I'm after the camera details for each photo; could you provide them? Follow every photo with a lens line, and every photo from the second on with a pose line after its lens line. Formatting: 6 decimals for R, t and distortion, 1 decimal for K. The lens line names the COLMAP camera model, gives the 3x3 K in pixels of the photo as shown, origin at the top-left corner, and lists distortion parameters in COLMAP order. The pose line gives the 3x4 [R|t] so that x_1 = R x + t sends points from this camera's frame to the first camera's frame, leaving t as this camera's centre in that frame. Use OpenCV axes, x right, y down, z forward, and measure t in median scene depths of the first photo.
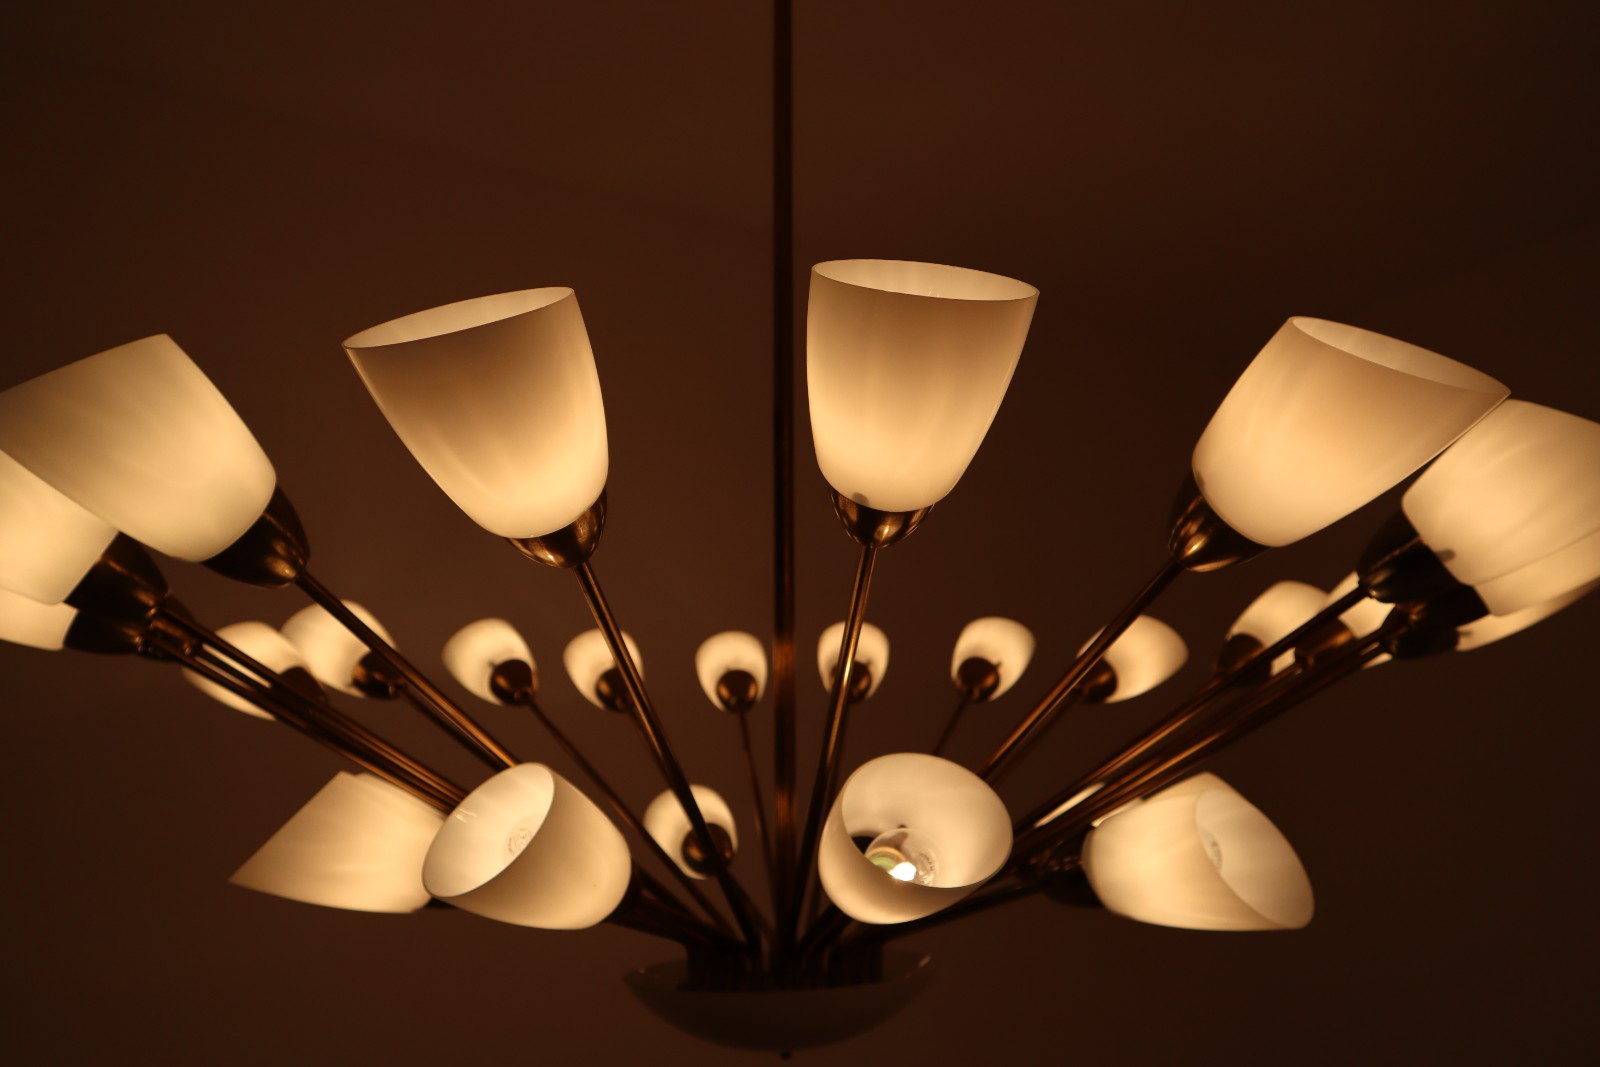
lens RADIAL K [[1317.1, 0, 800.0], [0, 1317.1, 533.5], [0, 0, 1]] dist [-0.032395, -0.000402]
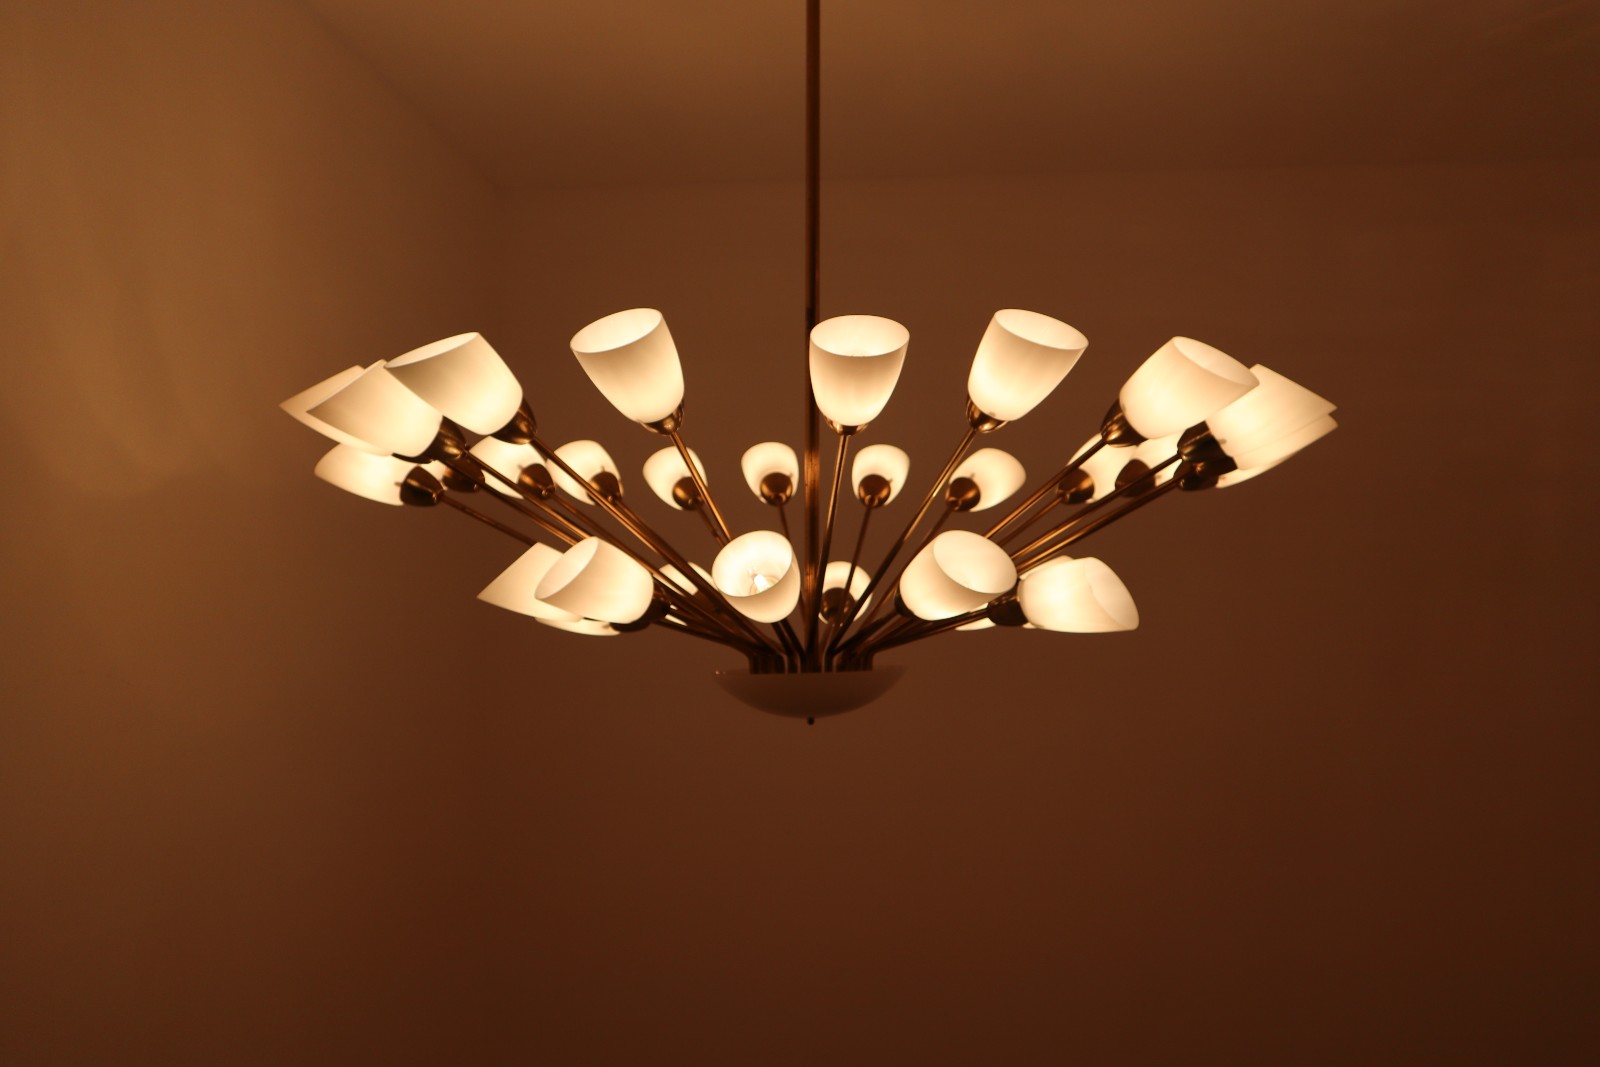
lens RADIAL K [[1677.9, 0, 800.0], [0, 1677.9, 533.5], [0, 0, 1]] dist [0.007919, 0.001793]
pose [[0.965689, 0.028611, 0.258119, -0.666745], [-0.064904, 0.988962, 0.133200, -0.123598], [-0.251459, -0.145383, 0.956887, -1.110255]]
